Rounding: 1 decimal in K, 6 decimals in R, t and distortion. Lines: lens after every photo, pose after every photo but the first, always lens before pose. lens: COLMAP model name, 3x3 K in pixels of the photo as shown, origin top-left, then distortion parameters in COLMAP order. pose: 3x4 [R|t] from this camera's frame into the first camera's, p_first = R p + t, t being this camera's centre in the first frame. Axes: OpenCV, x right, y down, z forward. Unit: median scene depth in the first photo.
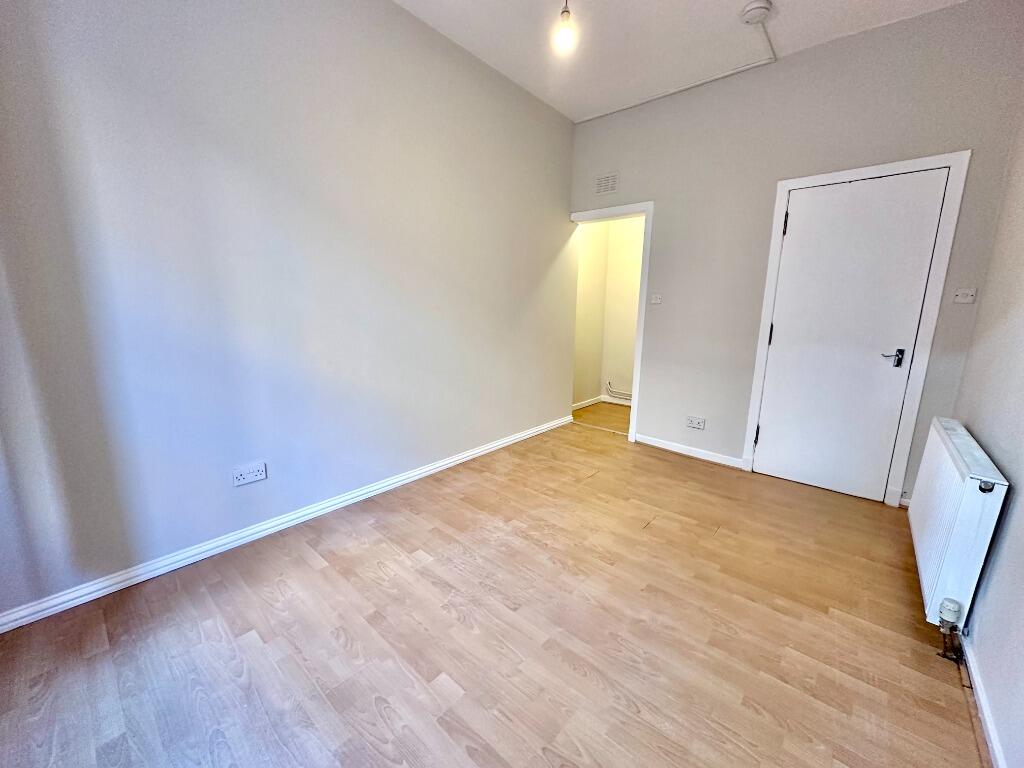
lens RADIAL K [[404.1, 0, 512.0], [0, 404.1, 384.0], [0, 0, 1]] dist [0.000306, 0.000072]
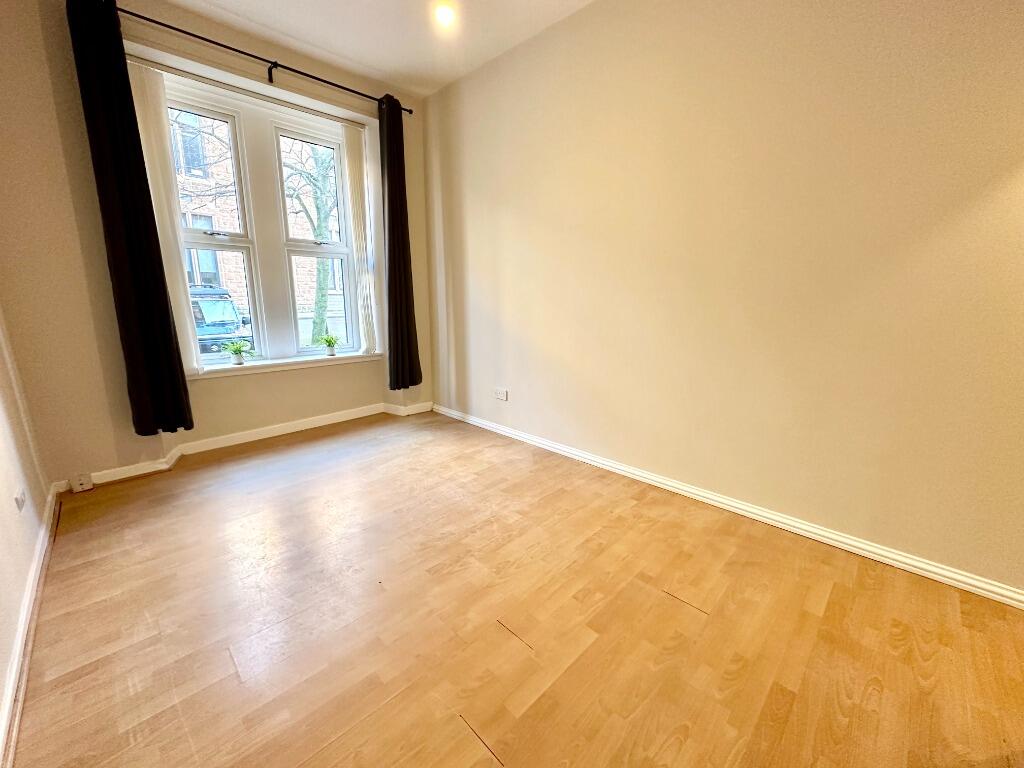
lens RADIAL K [[416.1, 0, 515.5], [0, 416.1, 374.0], [0, 0, 1]] dist [-0.000418, -0.000562]
pose [[-0.062813, 0.171097, -0.983250, 0.805171], [-0.192198, 0.964680, 0.180143, -0.140621], [0.979344, 0.200294, -0.027710, 0.840153]]
